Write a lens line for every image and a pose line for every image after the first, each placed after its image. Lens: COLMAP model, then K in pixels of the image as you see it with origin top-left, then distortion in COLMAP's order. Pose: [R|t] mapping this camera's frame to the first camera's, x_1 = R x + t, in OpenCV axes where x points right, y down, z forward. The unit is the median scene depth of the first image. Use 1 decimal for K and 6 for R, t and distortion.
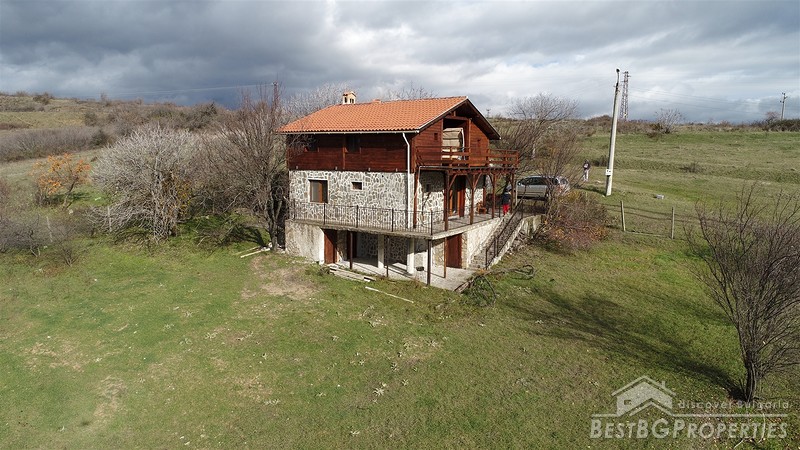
lens RADIAL K [[536.9, 0, 398.9], [0, 536.9, 223.0], [0, 0, 1]] dist [0.002310, -0.001937]
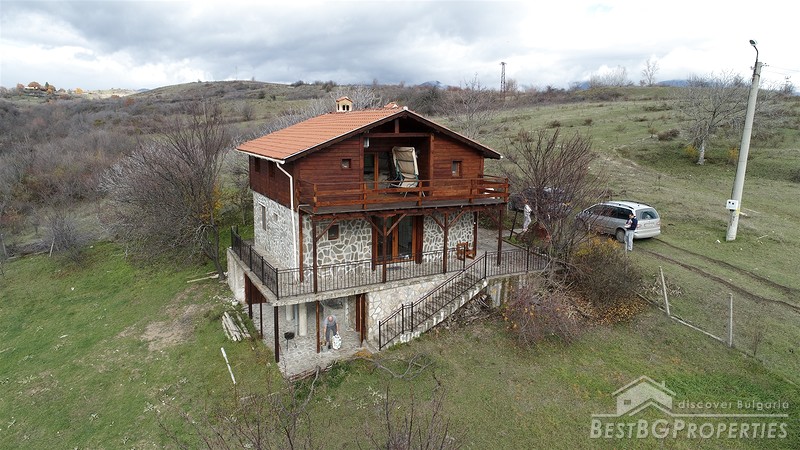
lens RADIAL K [[536.9, 0, 398.8], [0, 536.9, 225.6], [0, 0, 1]] dist [0.002310, -0.001937]
pose [[0.875054, 0.081972, -0.477034, 0.495144], [-0.058458, 0.996239, 0.063958, -0.123485], [0.480483, -0.028081, 0.876554, 0.357395]]
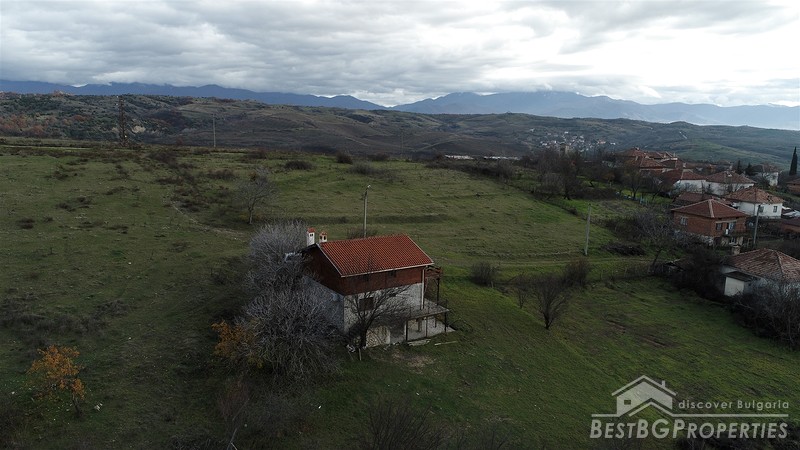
lens RADIAL K [[536.9, 0, 401.3], [0, 536.9, 225.6], [0, 0, 1]] dist [0.002310, -0.001937]
pose [[0.378424, -0.173785, 0.909172, -1.657596], [0.094045, 0.984353, 0.149011, -0.564051], [-0.920843, 0.029114, 0.388846, 0.275545]]
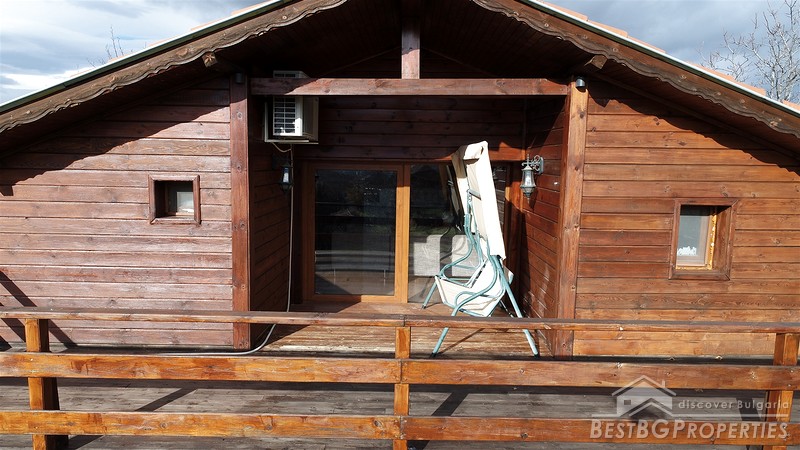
lens RADIAL K [[536.9, 0, 397.2], [0, 536.9, 224.2], [0, 0, 1]] dist [0.002310, -0.001937]
pose [[0.558105, 0.098811, -0.823866, 0.264127], [-0.108859, 0.993022, 0.045355, -0.165733], [0.822598, 0.064373, 0.564967, 0.939954]]
